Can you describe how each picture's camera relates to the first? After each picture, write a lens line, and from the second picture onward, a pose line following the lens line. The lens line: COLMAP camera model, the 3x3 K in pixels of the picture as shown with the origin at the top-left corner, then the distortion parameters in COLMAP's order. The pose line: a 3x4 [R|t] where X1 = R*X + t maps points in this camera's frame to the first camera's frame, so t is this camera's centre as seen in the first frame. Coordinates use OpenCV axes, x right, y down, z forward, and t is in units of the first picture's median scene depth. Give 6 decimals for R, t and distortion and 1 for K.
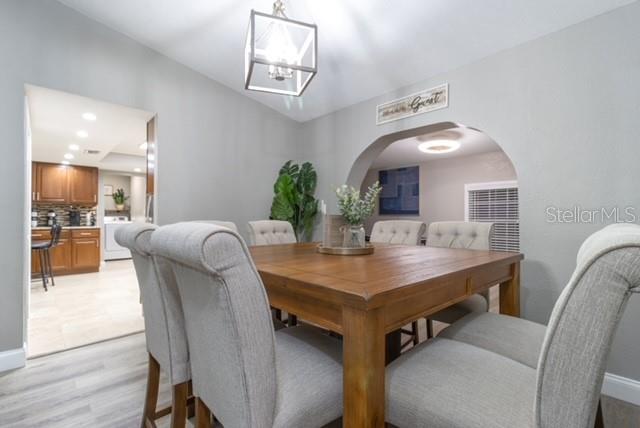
lens RADIAL K [[299.1, 0, 320.0], [0, 299.1, 214.0], [0, 0, 1]] dist [0.001243, 0.000328]
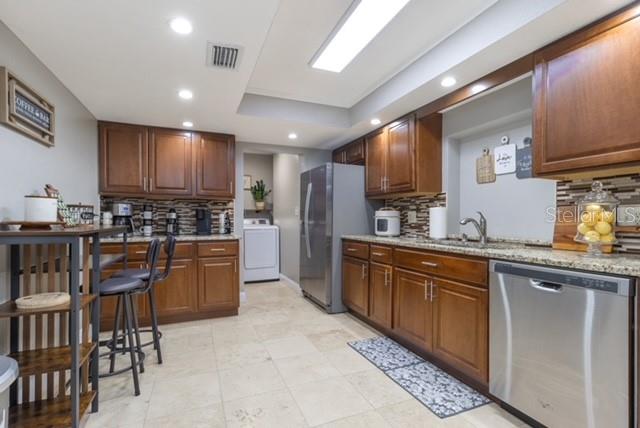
lens RADIAL K [[299.1, 0, 320.0], [0, 299.1, 214.0], [0, 0, 1]] dist [0.001243, 0.000328]
pose [[0.938810, -0.008550, -0.344331, -0.382424], [0.006357, 0.999952, -0.007497, 0.004628], [0.344378, 0.004850, 0.938819, 0.503853]]
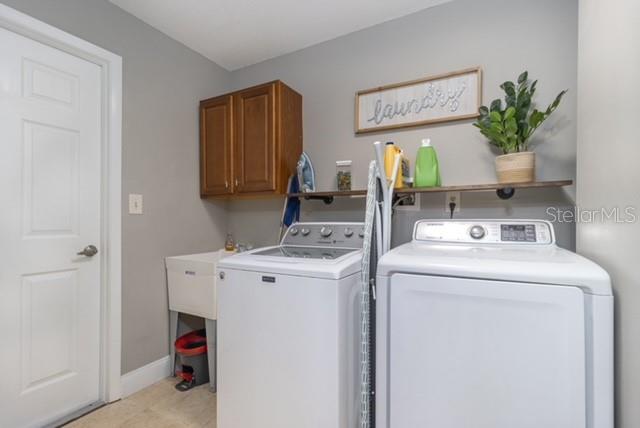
lens RADIAL K [[299.1, 0, 320.0], [0, 299.1, 214.0], [0, 0, 1]] dist [0.001243, 0.000328]
pose [[0.303172, -0.000439, -0.952936, -0.701577], [0.011118, 0.999933, 0.003076, 0.004752], [0.952871, -0.011527, 0.303156, 1.103319]]
